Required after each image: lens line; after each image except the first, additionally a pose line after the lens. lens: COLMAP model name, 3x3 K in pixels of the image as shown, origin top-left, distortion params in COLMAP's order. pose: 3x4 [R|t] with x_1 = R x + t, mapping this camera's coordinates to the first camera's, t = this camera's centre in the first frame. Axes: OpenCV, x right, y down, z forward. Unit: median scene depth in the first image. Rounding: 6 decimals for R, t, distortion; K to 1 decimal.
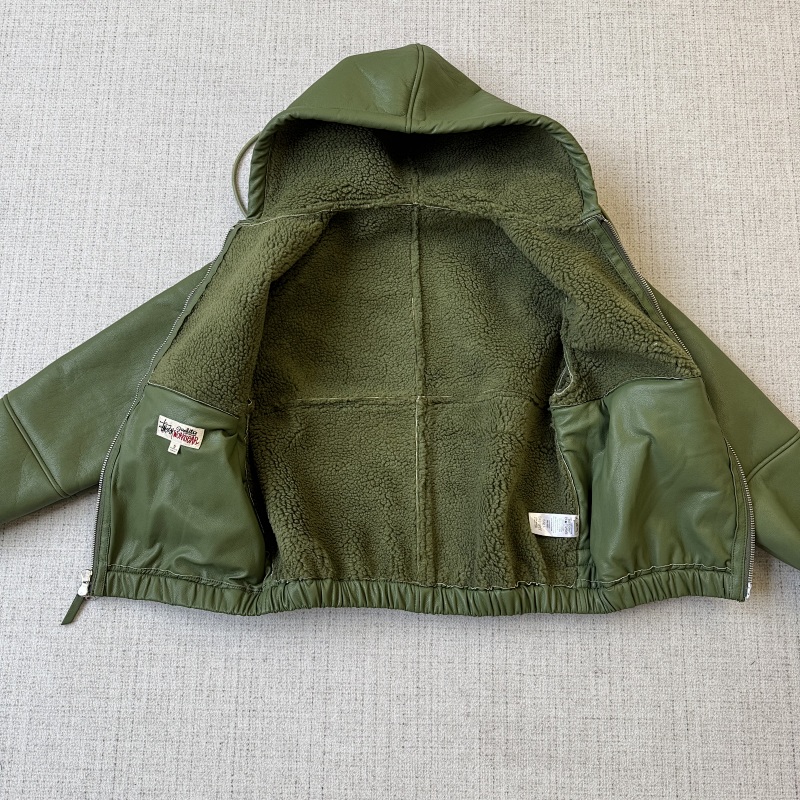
lens RADIAL K [[702.9, 0, 395.3], [0, 702.9, 397.9], [0, 0, 1]] dist [0.006650, -0.059180]
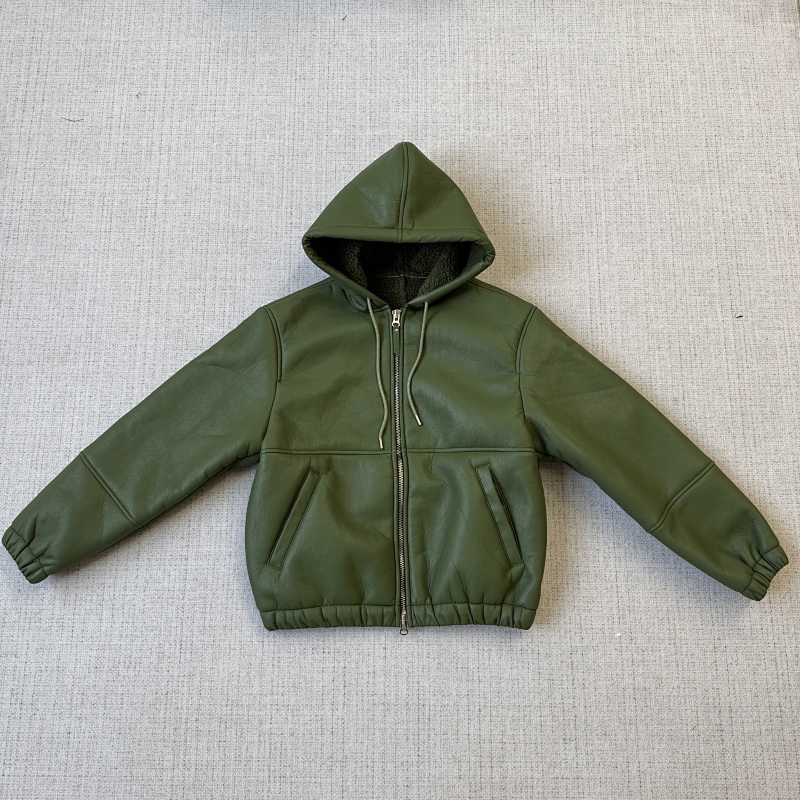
lens RADIAL K [[702.9, 0, 395.3], [0, 702.9, 397.9], [0, 0, 1]] dist [0.006650, -0.059180]
pose [[0.999851, -0.015353, 0.007872, -0.007857], [0.015632, 0.999206, -0.036654, -0.158031], [-0.007303, 0.036772, 0.999297, -0.229228]]
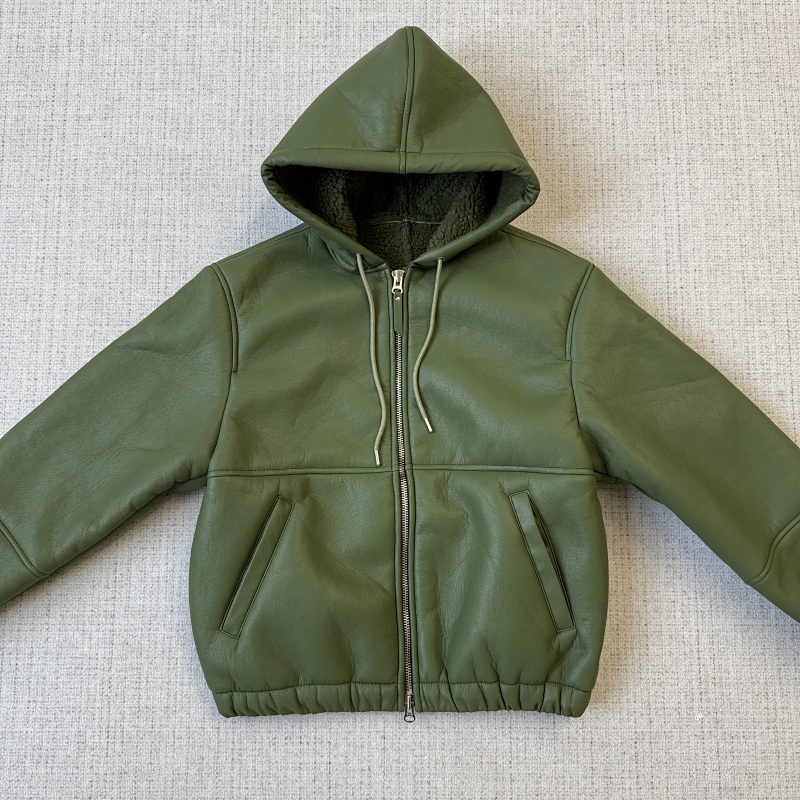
lens RADIAL K [[702.9, 0, 395.3], [0, 702.9, 397.9], [0, 0, 1]] dist [0.006650, -0.059180]
pose [[0.999787, -0.019183, 0.007616, -0.006674], [0.018772, 0.998532, 0.050809, -0.247843], [-0.008579, -0.050655, 0.998679, 0.134492]]
